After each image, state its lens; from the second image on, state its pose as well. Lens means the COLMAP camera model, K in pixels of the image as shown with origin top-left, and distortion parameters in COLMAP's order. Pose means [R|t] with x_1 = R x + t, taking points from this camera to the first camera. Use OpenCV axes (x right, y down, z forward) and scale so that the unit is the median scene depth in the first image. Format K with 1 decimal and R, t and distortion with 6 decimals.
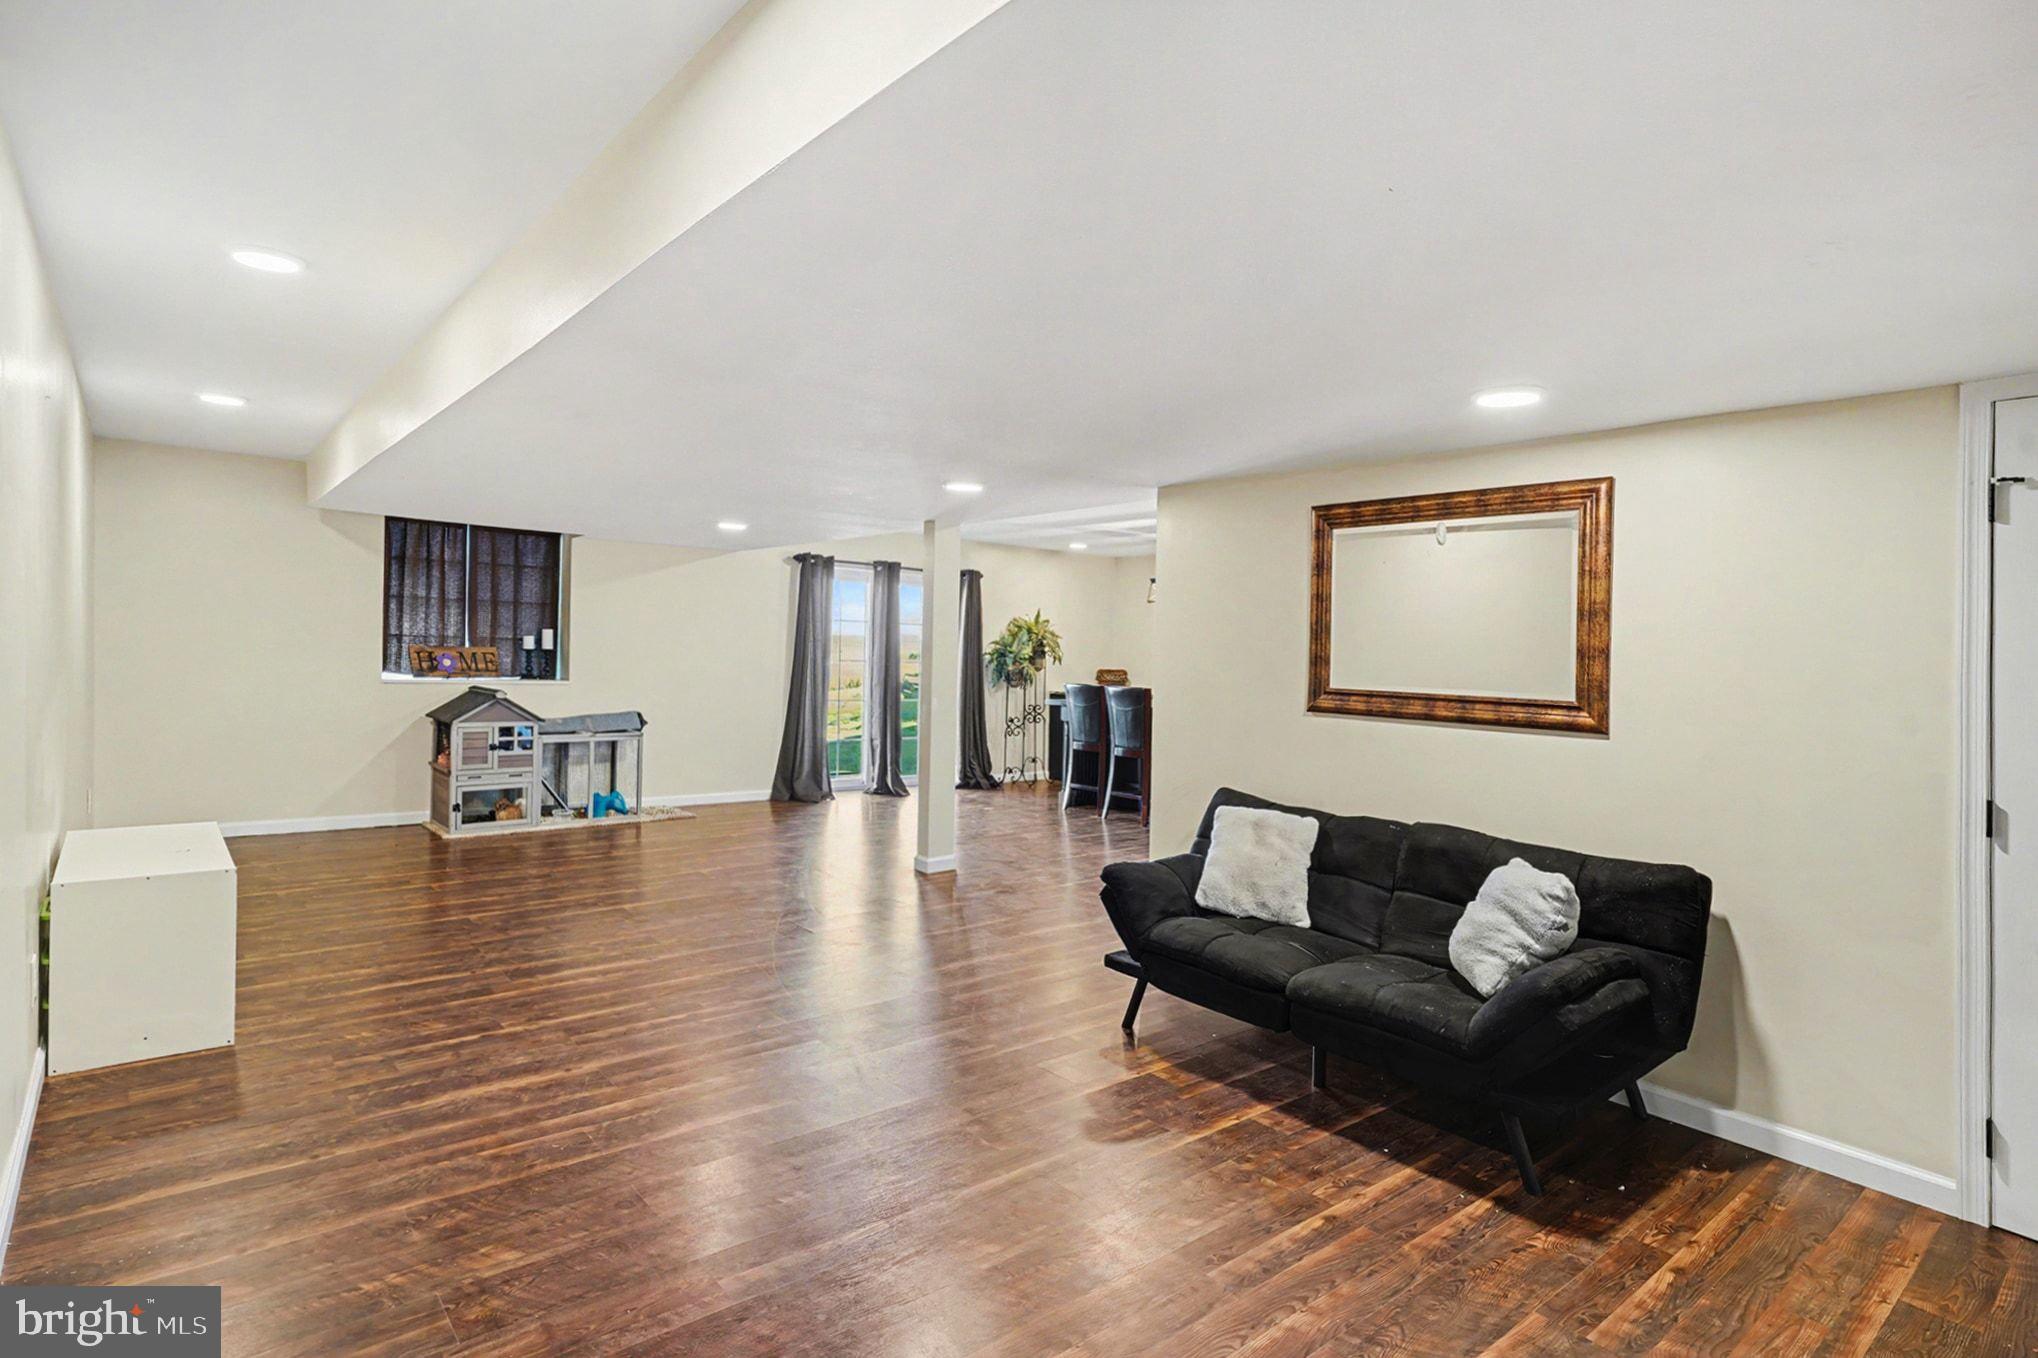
lens RADIAL K [[1038.3, 0, 1013.8], [0, 1038.3, 665.9], [0, 0, 1]] dist [-0.001518, 0.001696]
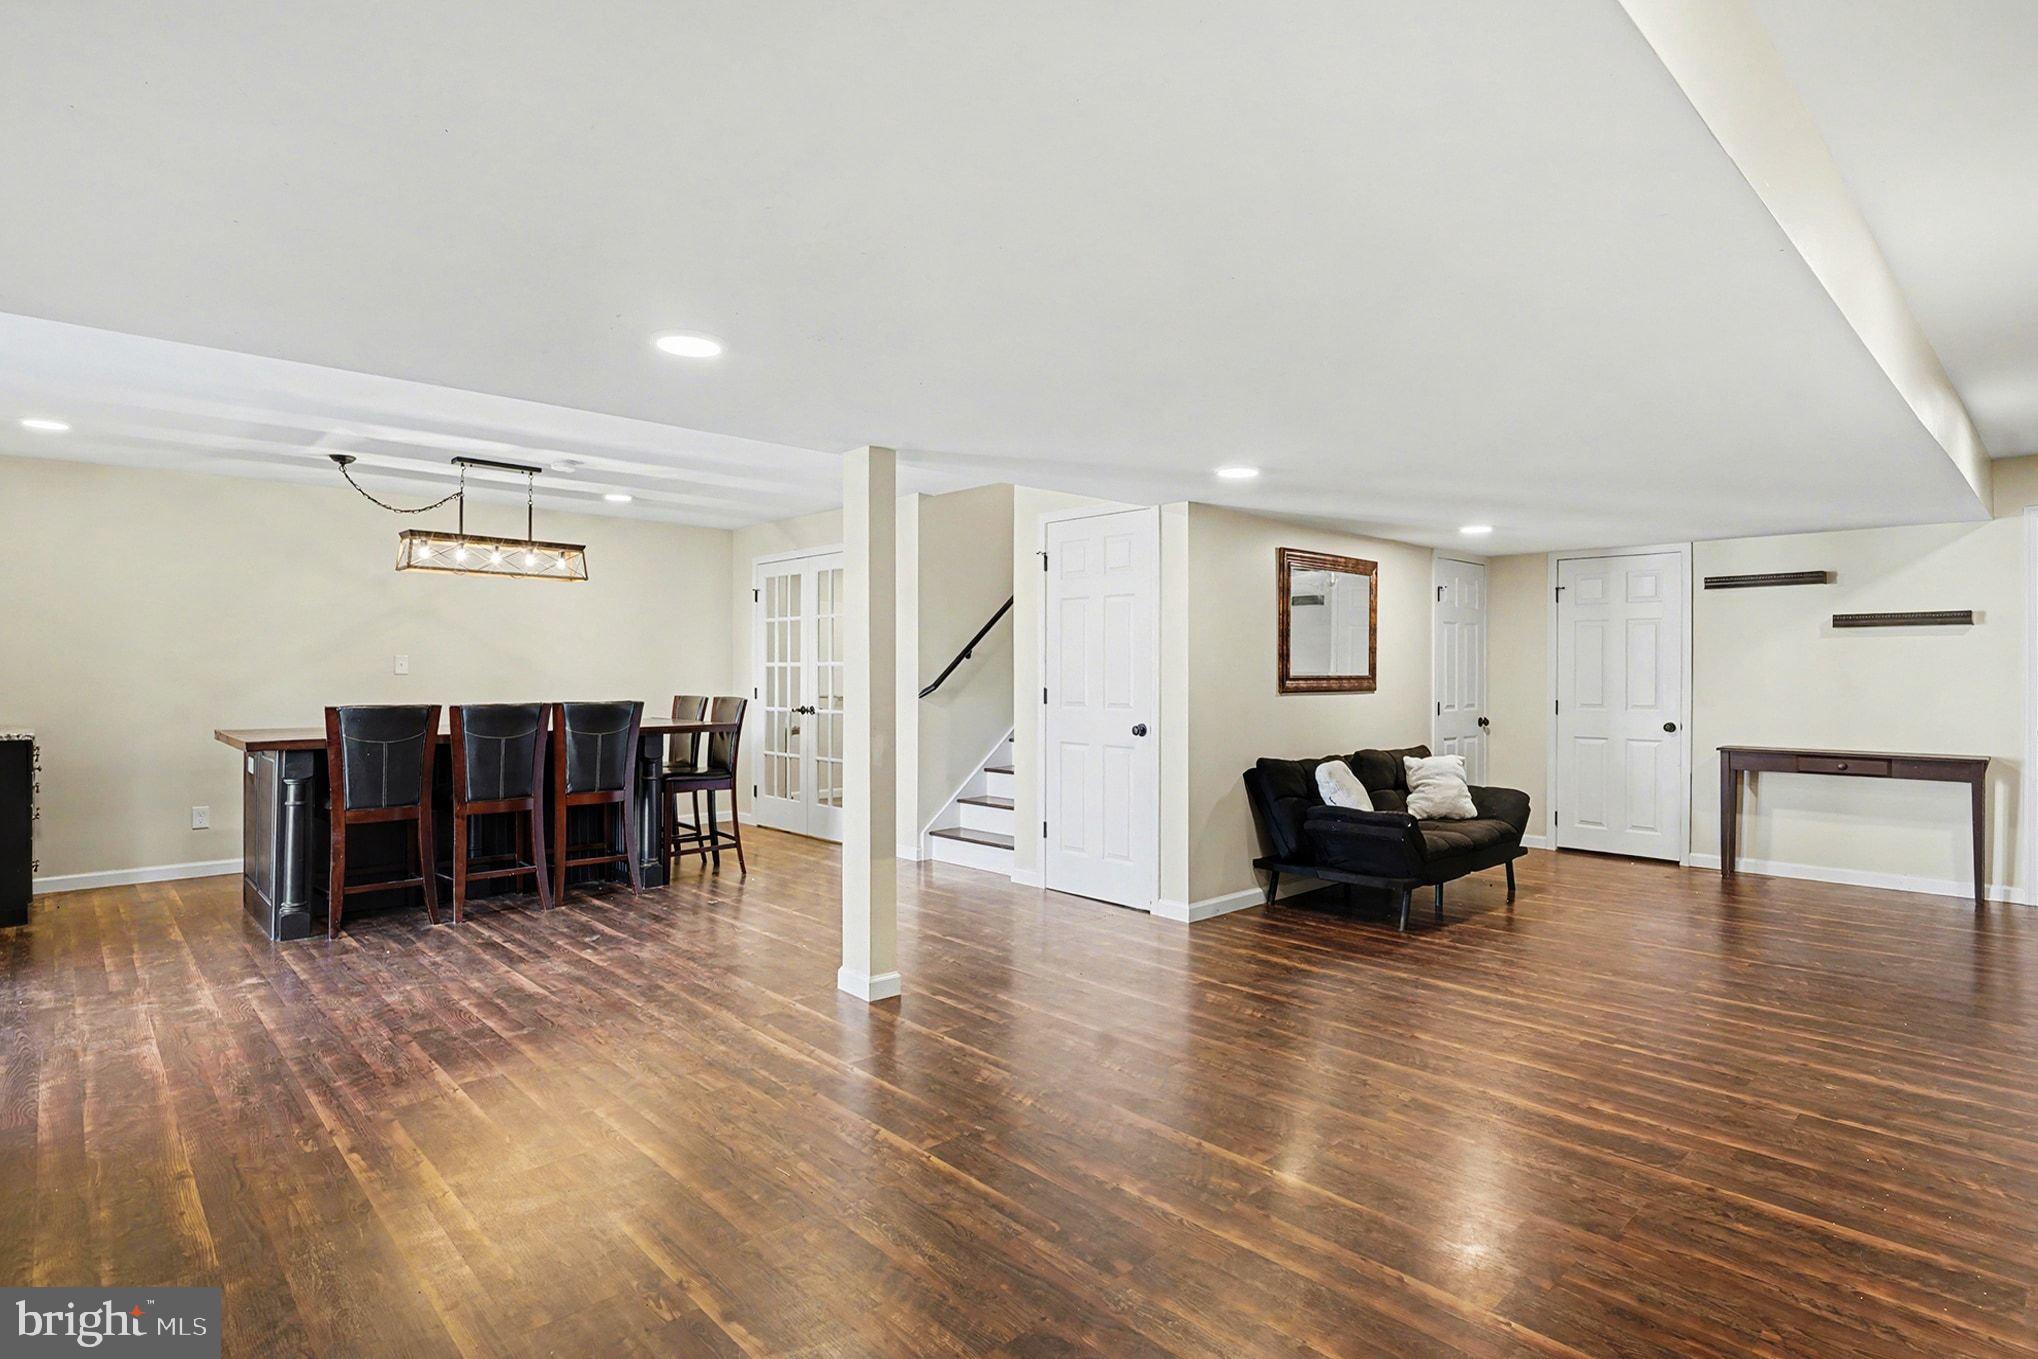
lens RADIAL K [[1038.3, 0, 1014.0], [0, 1038.3, 674.1], [0, 0, 1]] dist [-0.001518, 0.001696]
pose [[-0.062495, -0.035052, 0.997430, -1.263397], [0.010605, 0.999303, 0.035783, -0.041568], [-0.997989, 0.012814, -0.062080, 1.666258]]
